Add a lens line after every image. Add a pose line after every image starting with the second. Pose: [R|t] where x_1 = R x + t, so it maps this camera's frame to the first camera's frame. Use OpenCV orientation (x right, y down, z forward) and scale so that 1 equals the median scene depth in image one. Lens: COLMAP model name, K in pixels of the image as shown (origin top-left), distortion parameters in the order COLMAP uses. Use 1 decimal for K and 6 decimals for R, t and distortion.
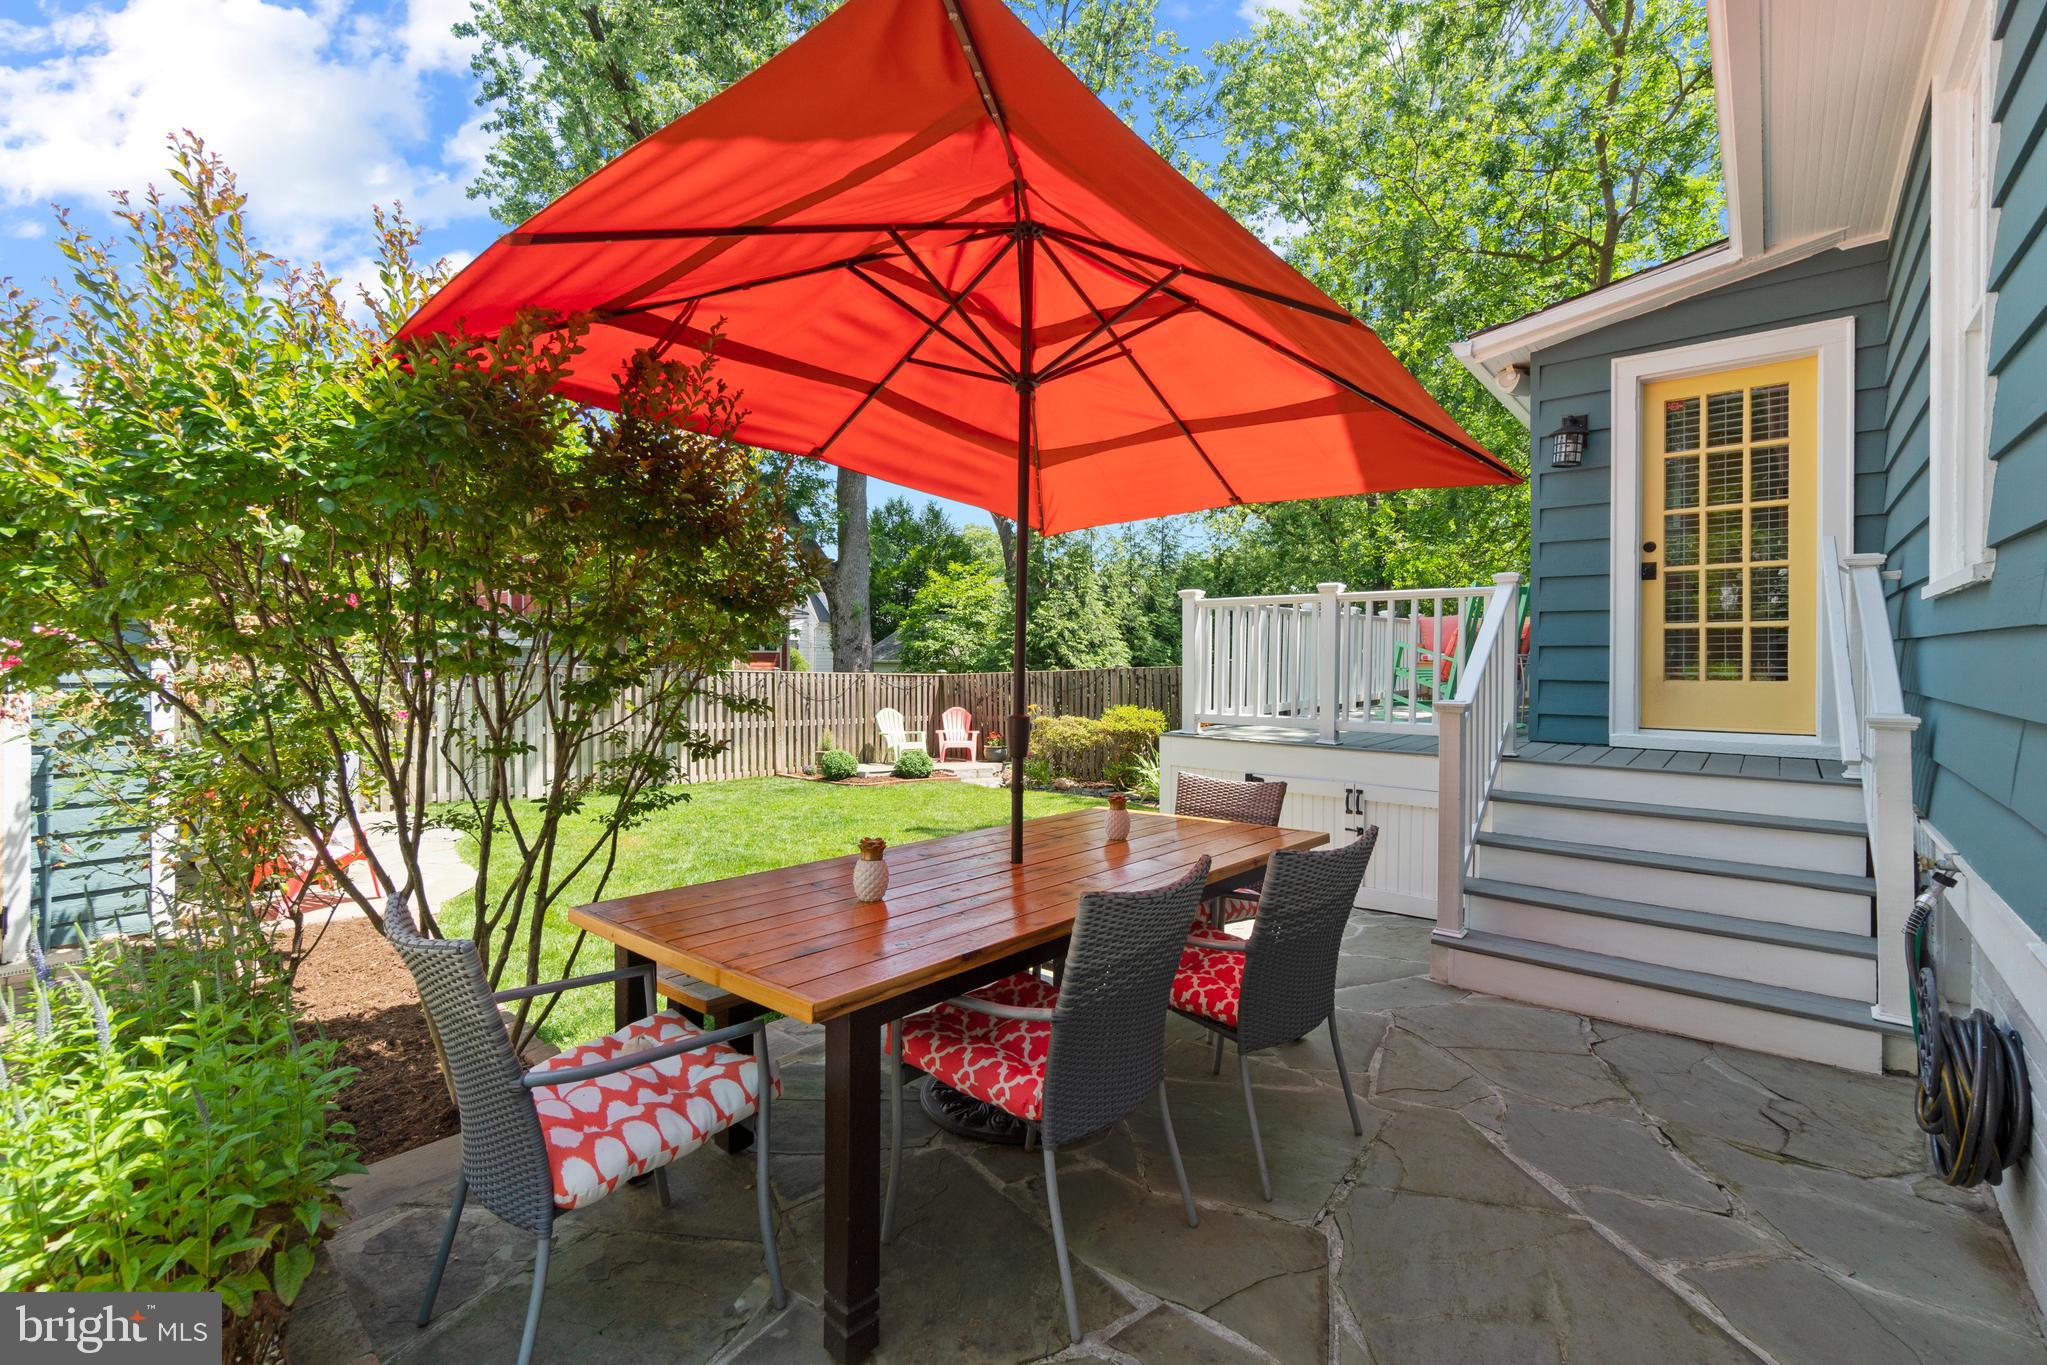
lens RADIAL K [[888.9, 0, 1011.3], [0, 888.9, 670.4], [0, 0, 1]] dist [-0.004880, 0.001466]
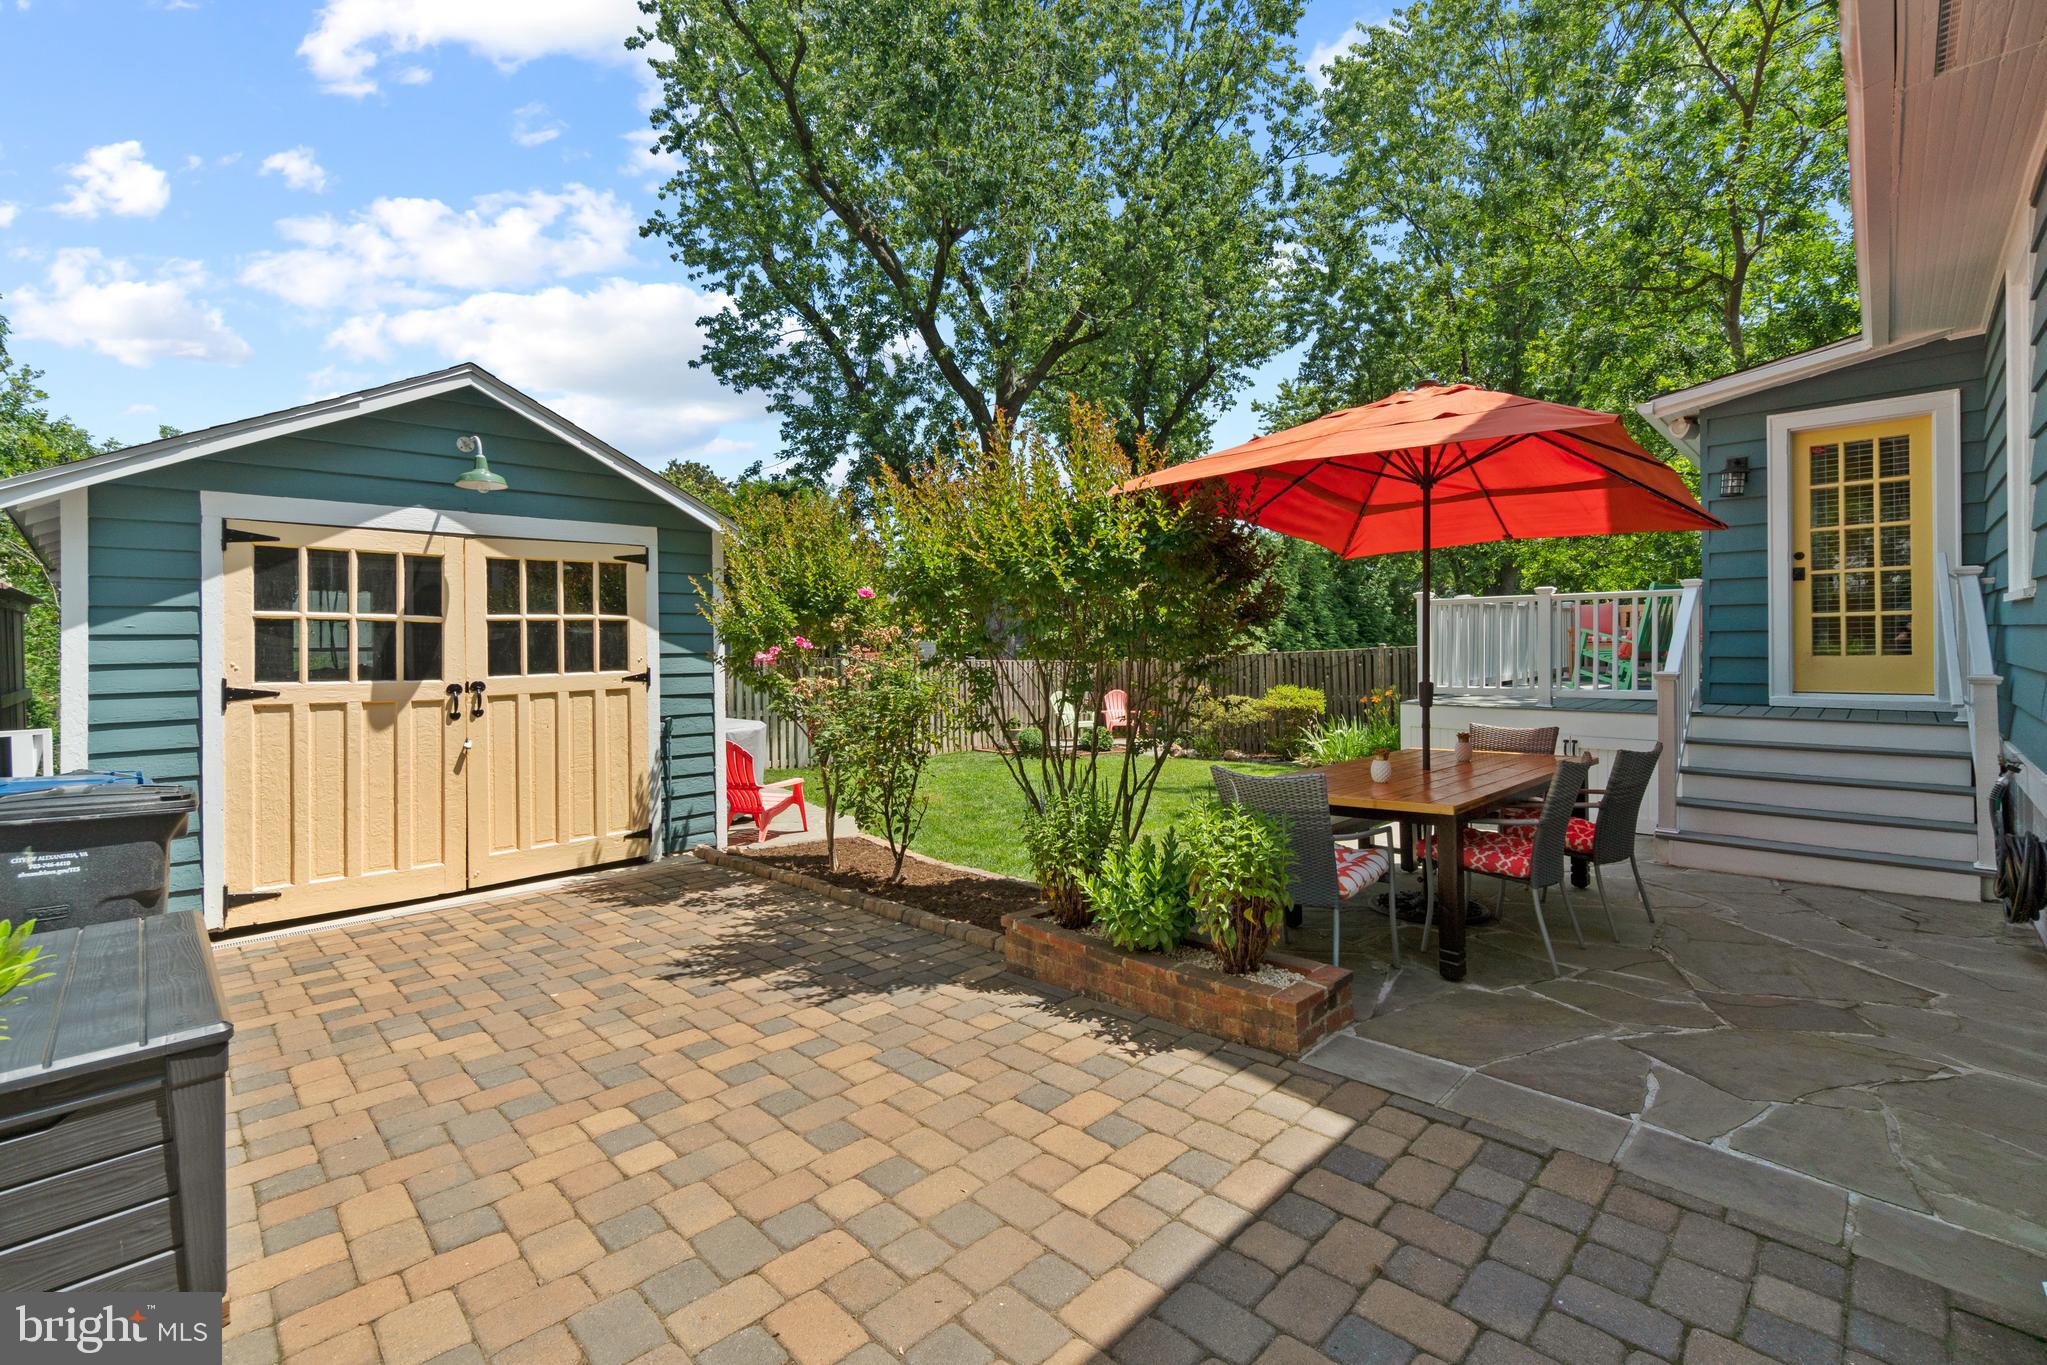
lens RADIAL K [[888.9, 0, 1018.0], [0, 888.9, 657.5], [0, 0, 1]] dist [-0.004880, 0.001466]
pose [[0.997666, -0.014653, -0.066696, -0.380879], [0.014683, 0.999892, -0.000037, -0.004026], [0.066689, -0.000942, 0.997773, -0.424558]]
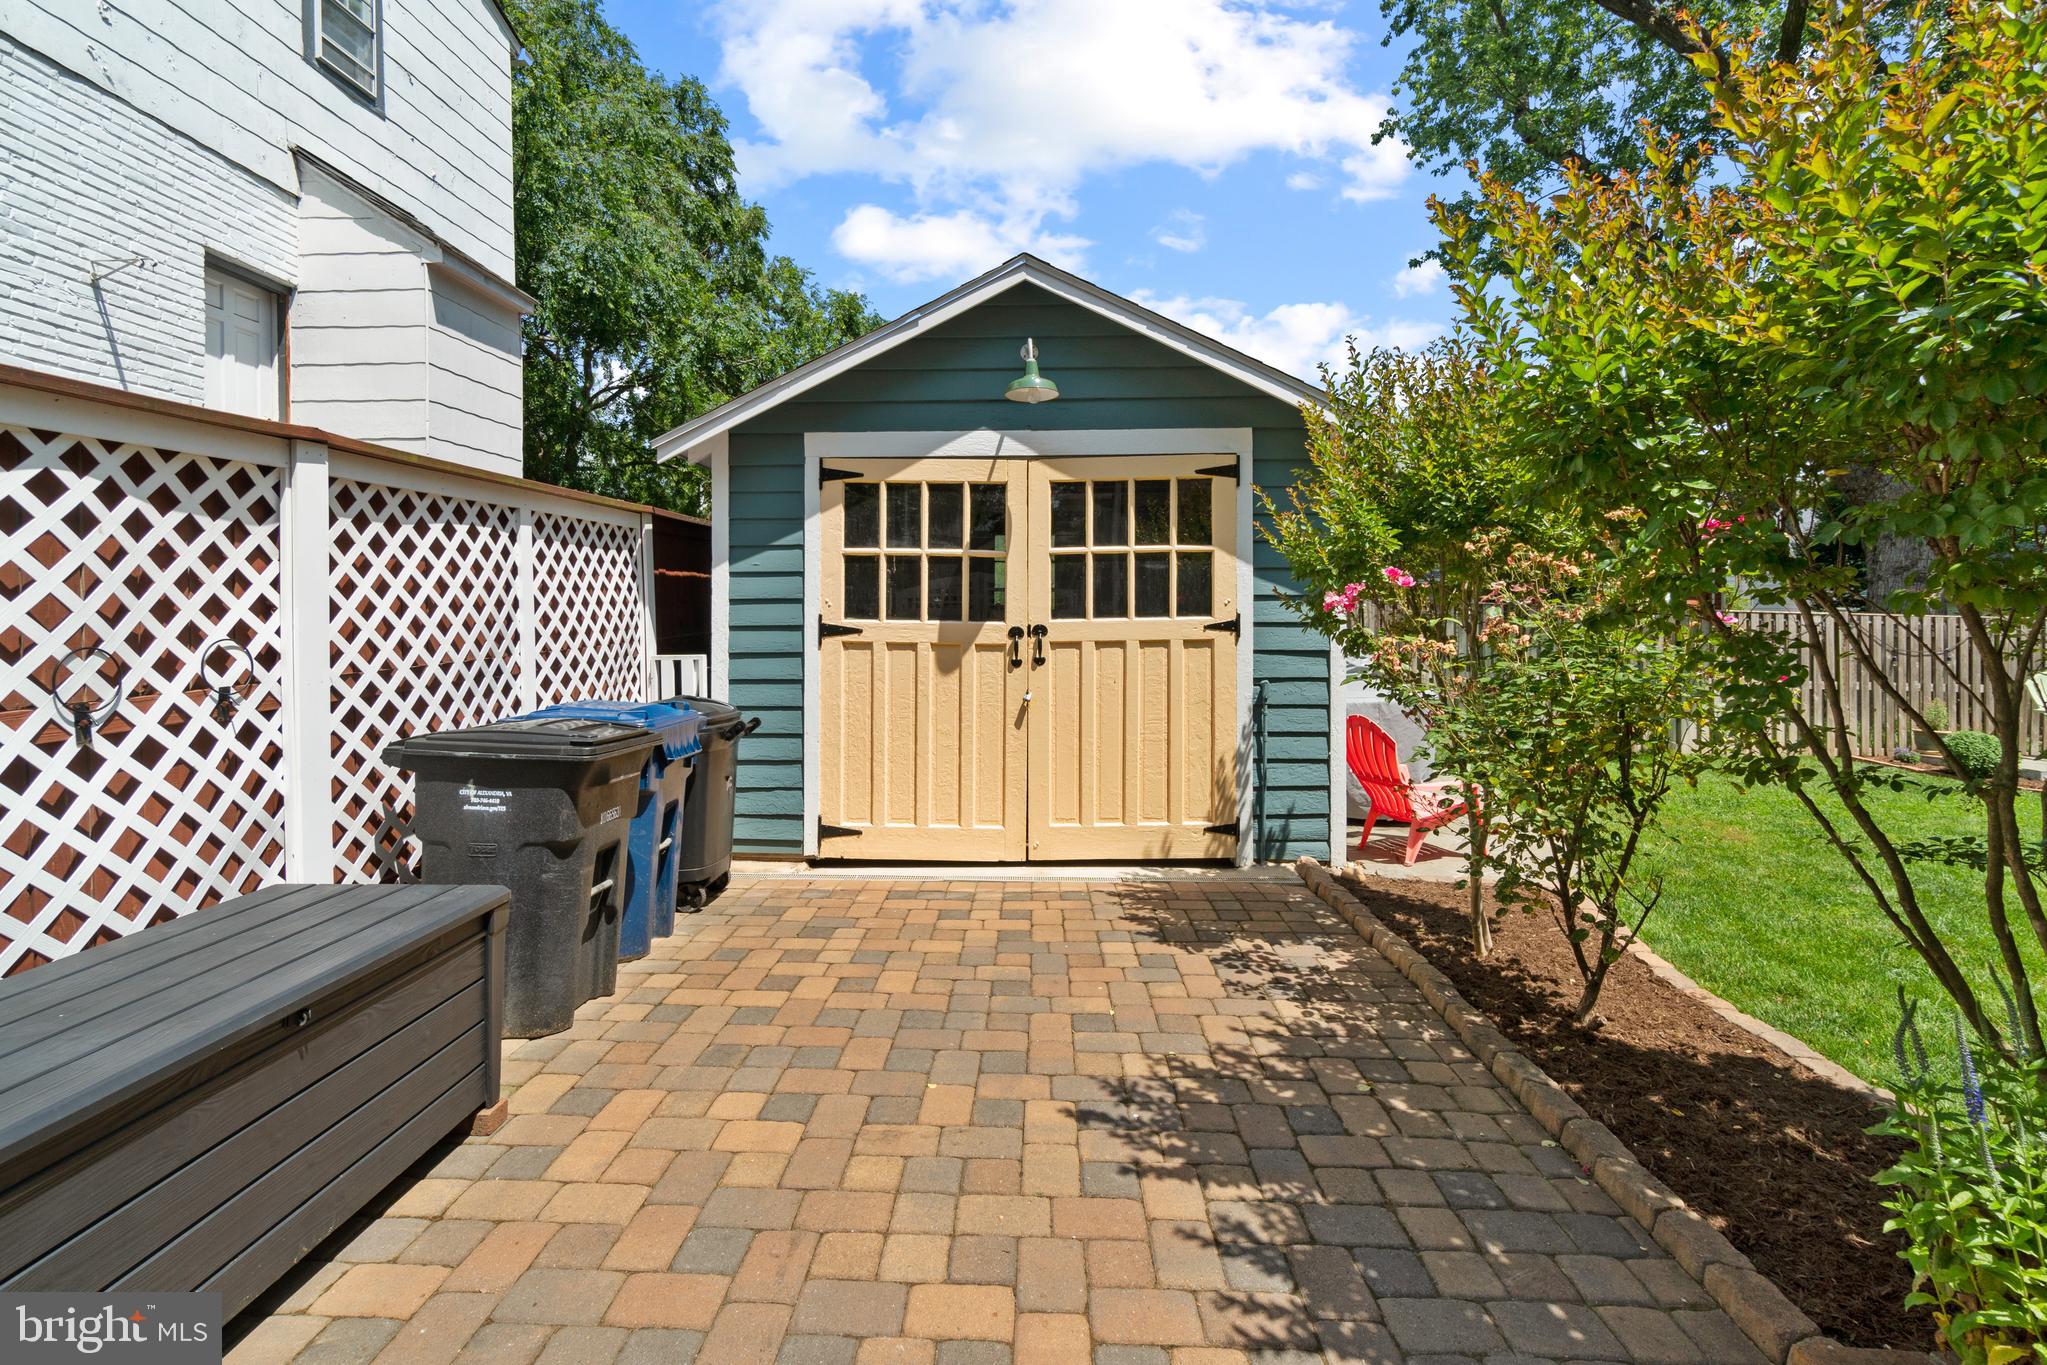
lens RADIAL K [[888.9, 0, 1032.3], [0, 888.9, 609.2], [0, 0, 1]] dist [-0.004880, 0.001466]
pose [[0.642169, 0.004889, -0.766548, -0.395426], [-0.004846, 0.999986, 0.002318, -0.003013], [0.766548, 0.002226, 0.642183, 0.053555]]
